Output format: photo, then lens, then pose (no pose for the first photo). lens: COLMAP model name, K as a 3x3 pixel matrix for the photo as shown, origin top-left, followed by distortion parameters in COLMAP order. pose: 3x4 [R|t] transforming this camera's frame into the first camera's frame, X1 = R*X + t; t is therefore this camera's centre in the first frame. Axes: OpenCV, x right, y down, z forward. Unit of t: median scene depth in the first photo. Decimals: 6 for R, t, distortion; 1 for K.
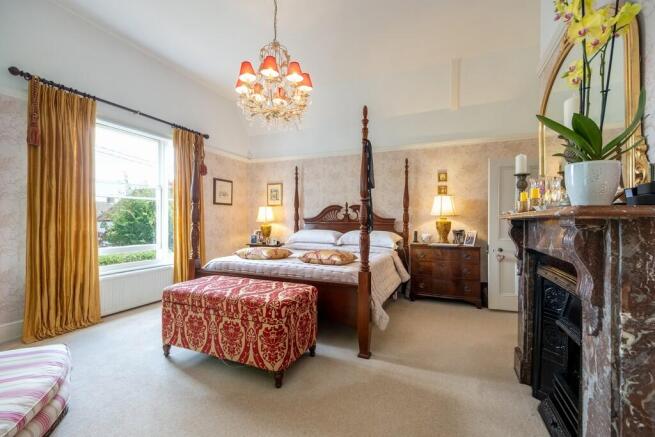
lens RADIAL K [[281.4, 0, 327.5], [0, 281.4, 218.5], [0, 0, 1]] dist [0.009774, -0.000476]
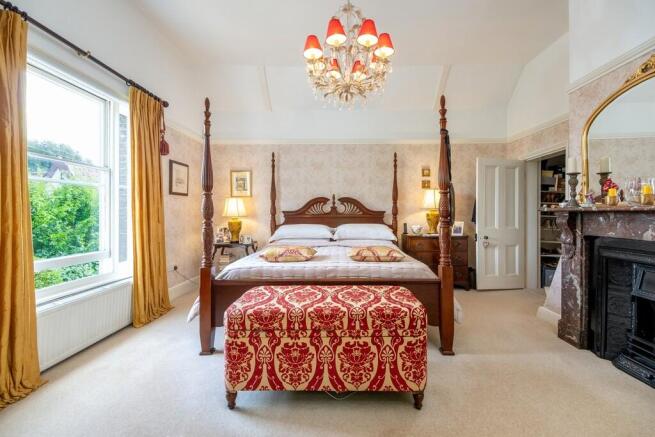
lens RADIAL K [[285.2, 0, 332.9], [0, 285.2, 210.2], [0, 0, 1]] dist [0.003015, -0.000069]
pose [[0.923391, -0.004498, 0.383835, -0.410239], [0.006269, 0.999975, -0.003363, -0.001565], [-0.383810, 0.005511, 0.923395, 0.163068]]
